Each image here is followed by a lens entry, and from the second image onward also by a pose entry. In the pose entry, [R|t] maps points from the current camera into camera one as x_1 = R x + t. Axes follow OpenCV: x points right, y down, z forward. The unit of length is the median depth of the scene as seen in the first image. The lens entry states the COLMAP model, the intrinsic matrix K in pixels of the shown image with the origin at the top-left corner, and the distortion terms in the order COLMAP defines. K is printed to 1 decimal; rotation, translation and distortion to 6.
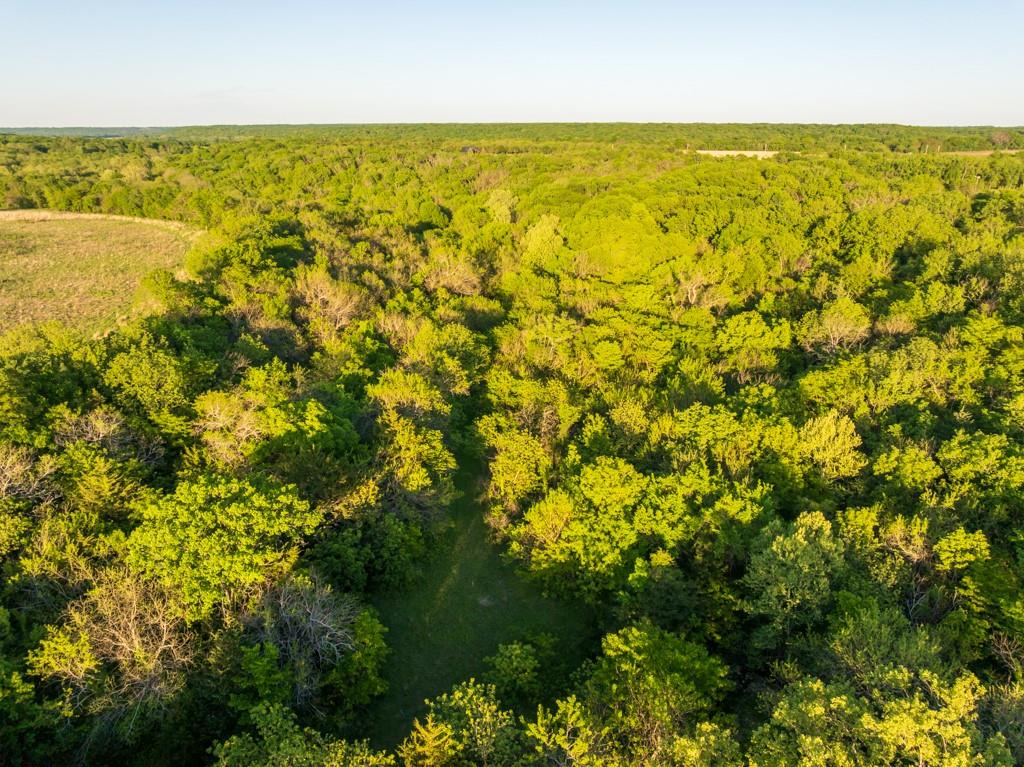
lens RADIAL K [[727.9, 0, 510.6], [0, 727.9, 386.8], [0, 0, 1]] dist [-0.048099, 0.016706]
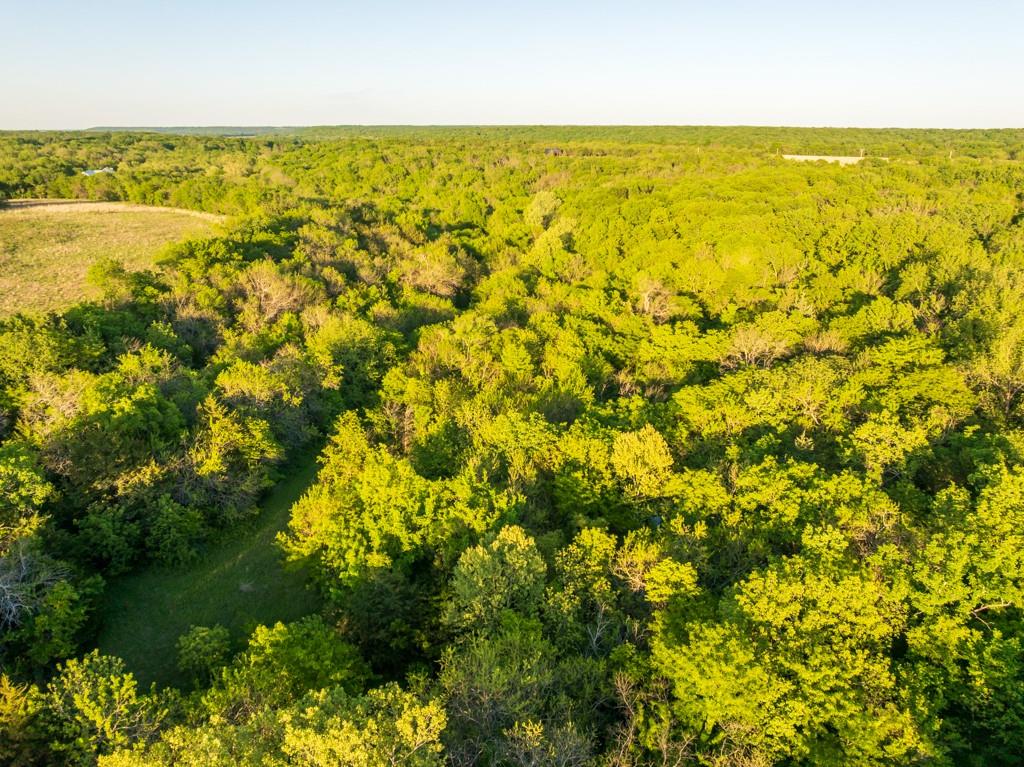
lens RADIAL K [[727.9, 0, 512.9], [0, 727.9, 386.1], [0, 0, 1]] dist [-0.048099, 0.016706]
pose [[0.987675, 0.055880, -0.146206, 0.313024], [-0.056420, 0.998407, 0.000455, -0.007513], [0.145998, 0.007800, 0.989254, 0.023758]]
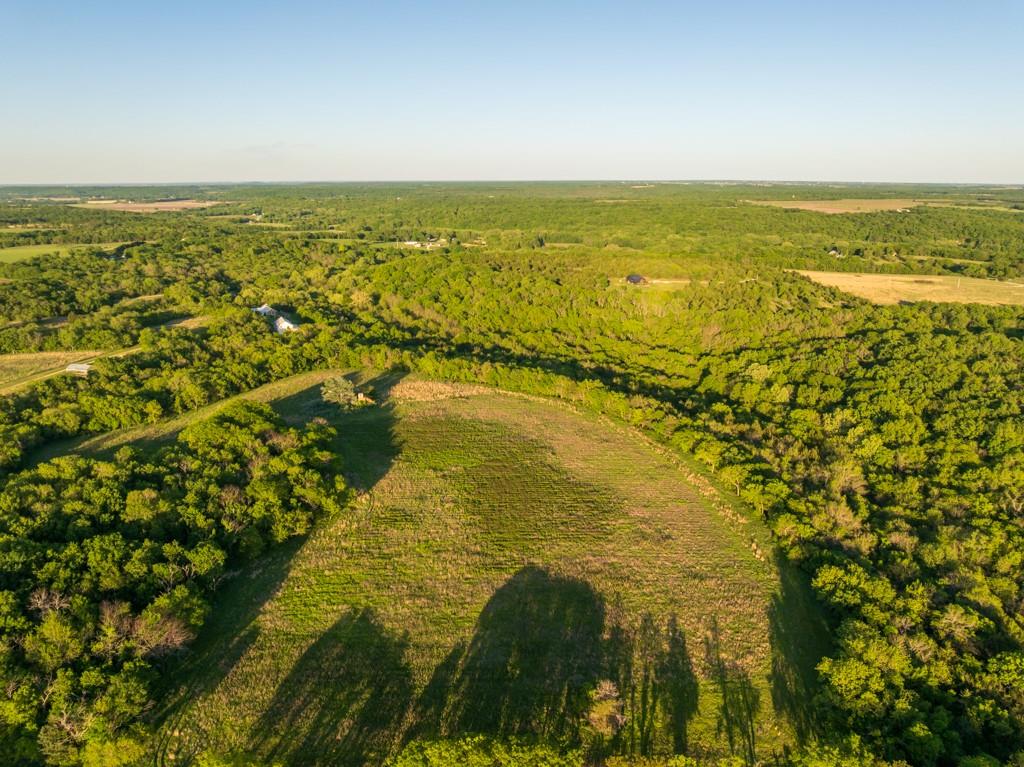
lens RADIAL K [[727.9, 0, 505.9], [0, 727.9, 393.7], [0, 0, 1]] dist [-0.048099, 0.016706]
pose [[0.999354, 0.010389, -0.034417, -1.312069], [-0.012182, 0.998558, -0.052284, -0.418148], [0.033824, 0.052670, 0.998039, -1.115698]]
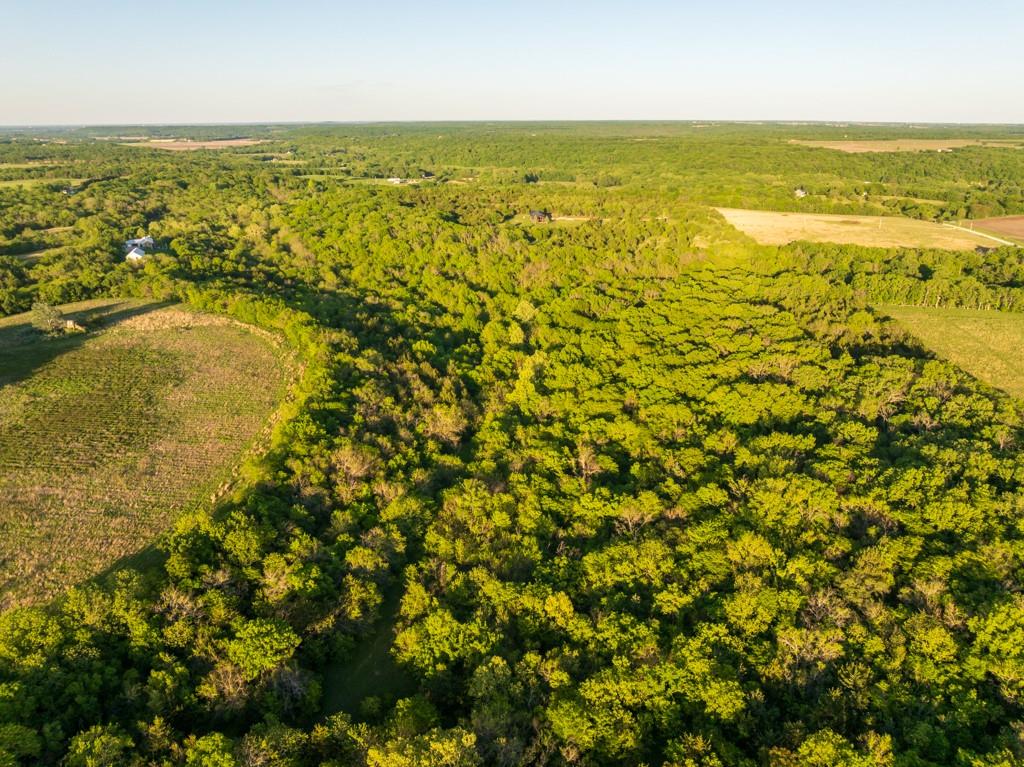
lens RADIAL K [[727.9, 0, 512.8], [0, 727.9, 380.3], [0, 0, 1]] dist [-0.048099, 0.016706]
pose [[0.989574, 0.048154, -0.135735, 0.428102], [-0.047489, 0.998839, 0.008134, -0.435788], [0.135969, -0.001603, 0.990712, -0.781191]]
